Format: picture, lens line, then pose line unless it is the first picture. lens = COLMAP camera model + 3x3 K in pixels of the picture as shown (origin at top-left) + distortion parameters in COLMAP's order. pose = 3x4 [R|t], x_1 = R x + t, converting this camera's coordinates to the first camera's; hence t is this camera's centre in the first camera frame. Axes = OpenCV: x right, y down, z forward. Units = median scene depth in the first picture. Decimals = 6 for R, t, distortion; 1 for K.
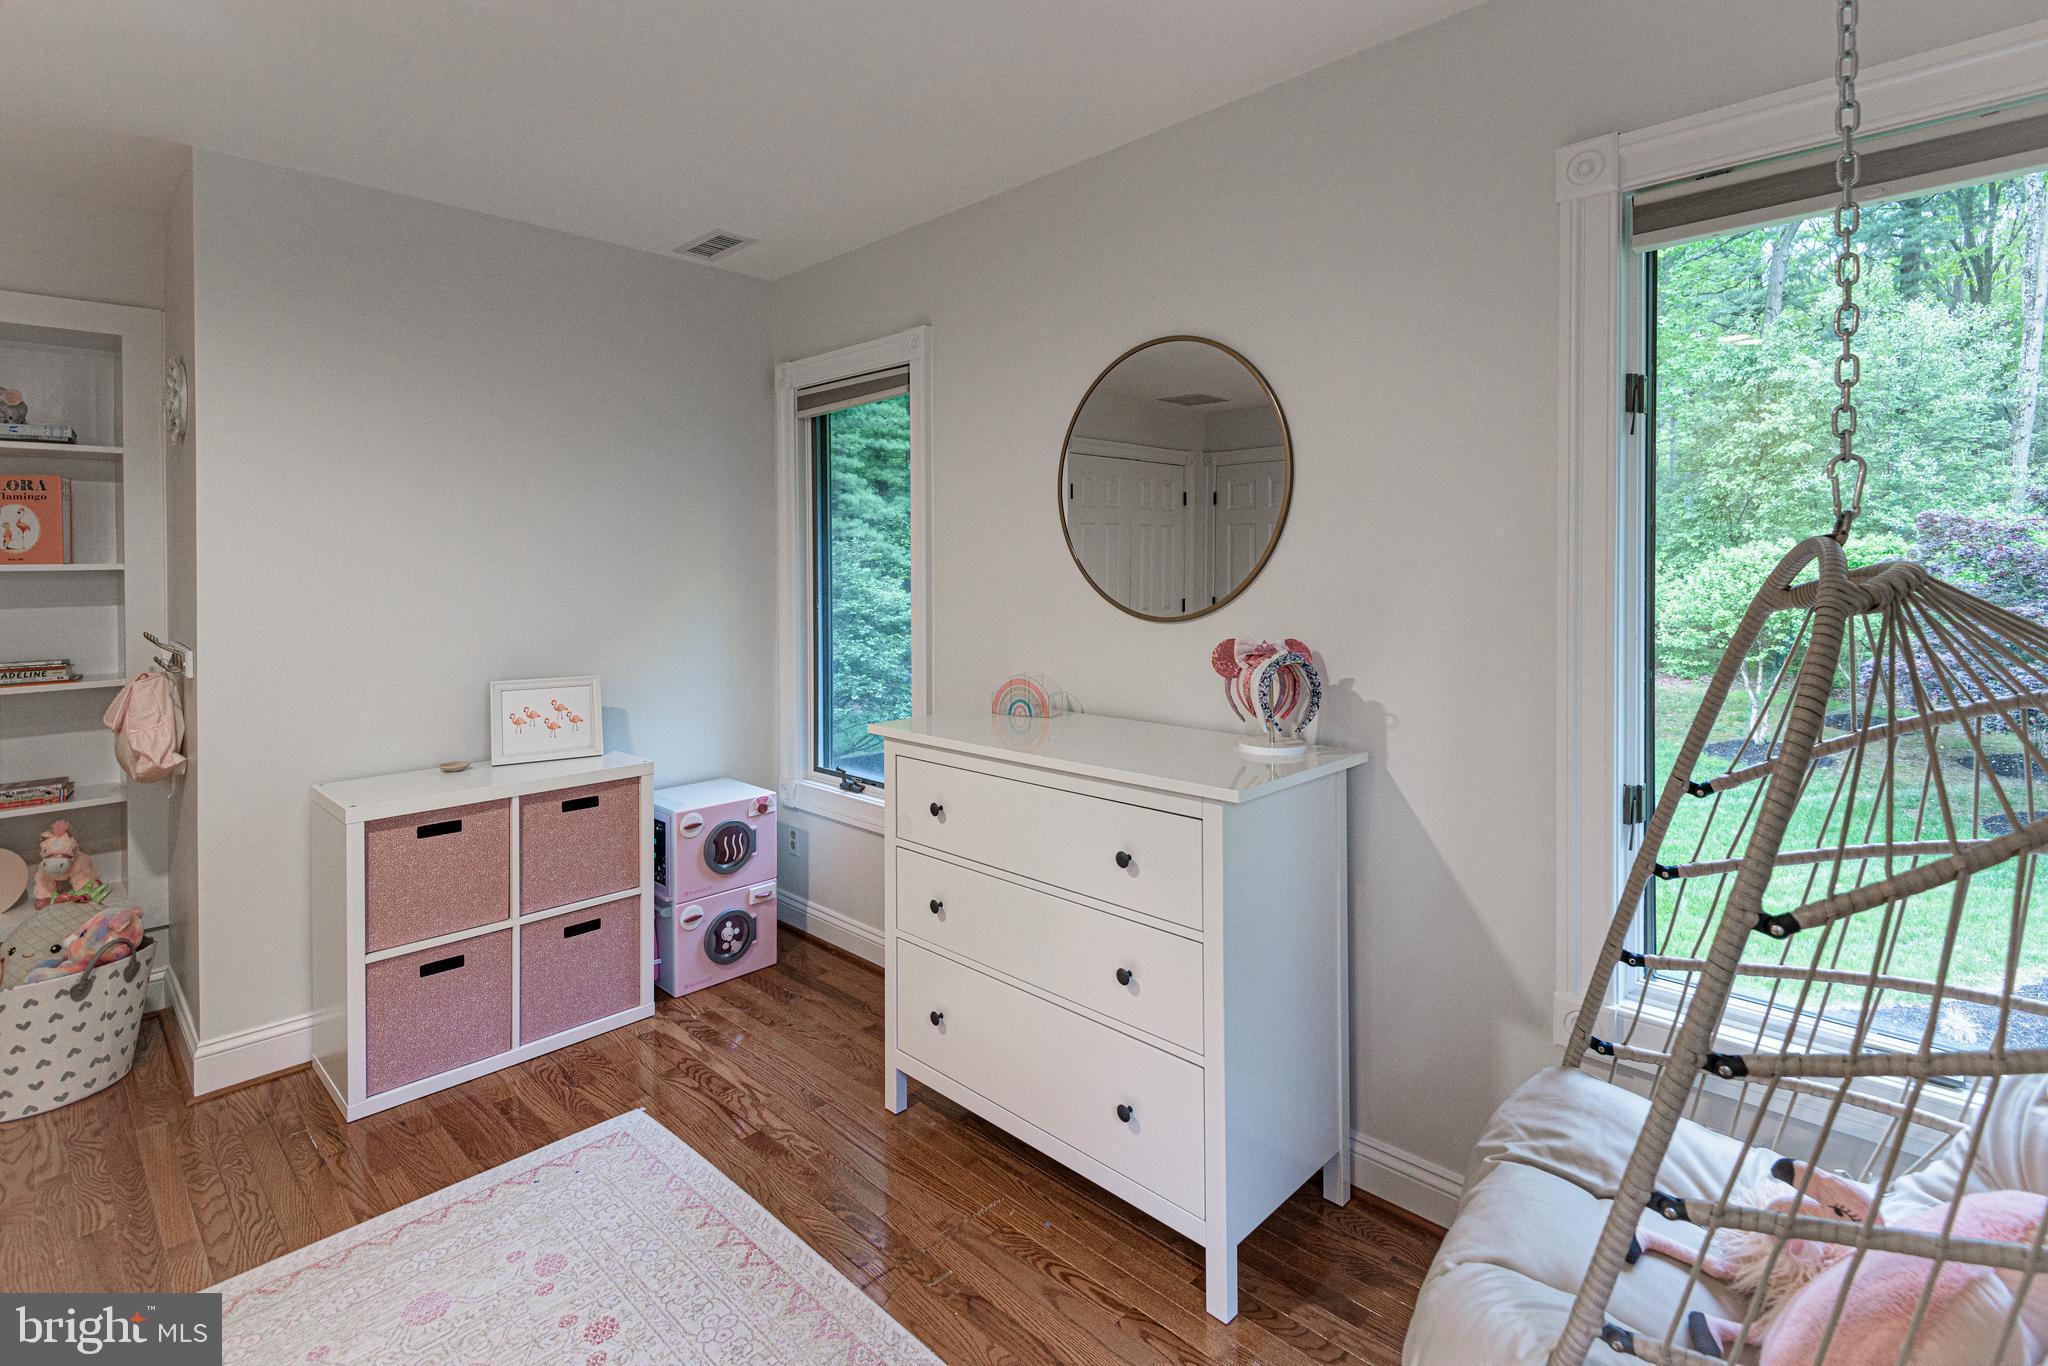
lens RADIAL K [[925.3, 0, 928.9], [0, 925.3, 581.4], [0, 0, 1]] dist [0.012456, -0.006849]
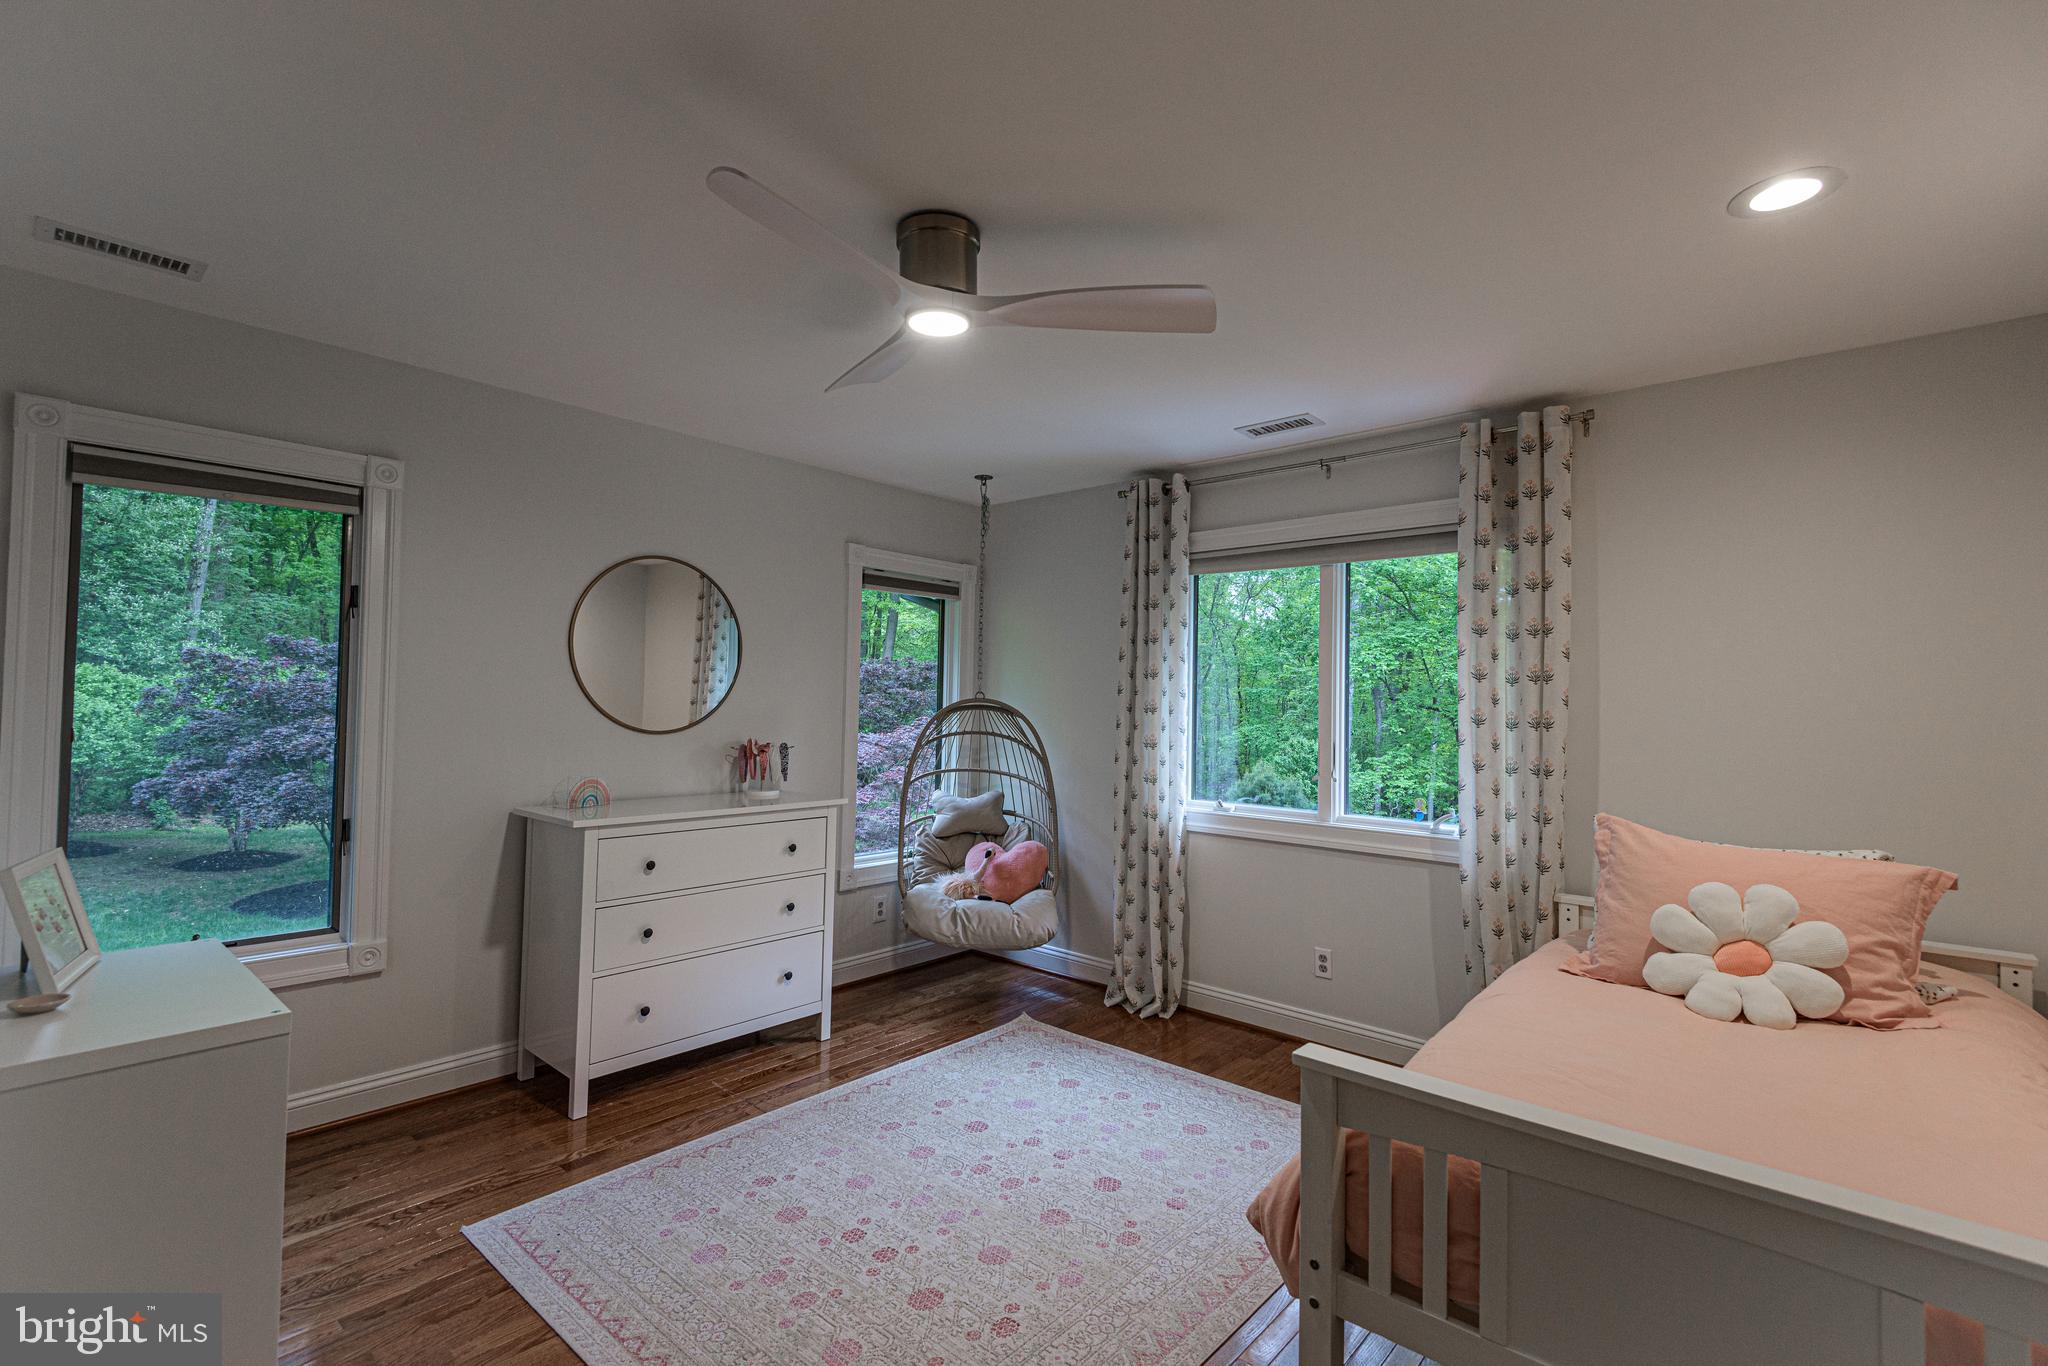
lens RADIAL K [[925.3, 0, 1023.2], [0, 925.3, 676.8], [0, 0, 1]] dist [0.012456, -0.006849]
pose [[-0.047246, 0.042221, 0.997991, -1.449668], [-0.007676, 0.999061, -0.042630, 0.007471], [-0.998854, -0.009675, -0.046878, 0.467839]]
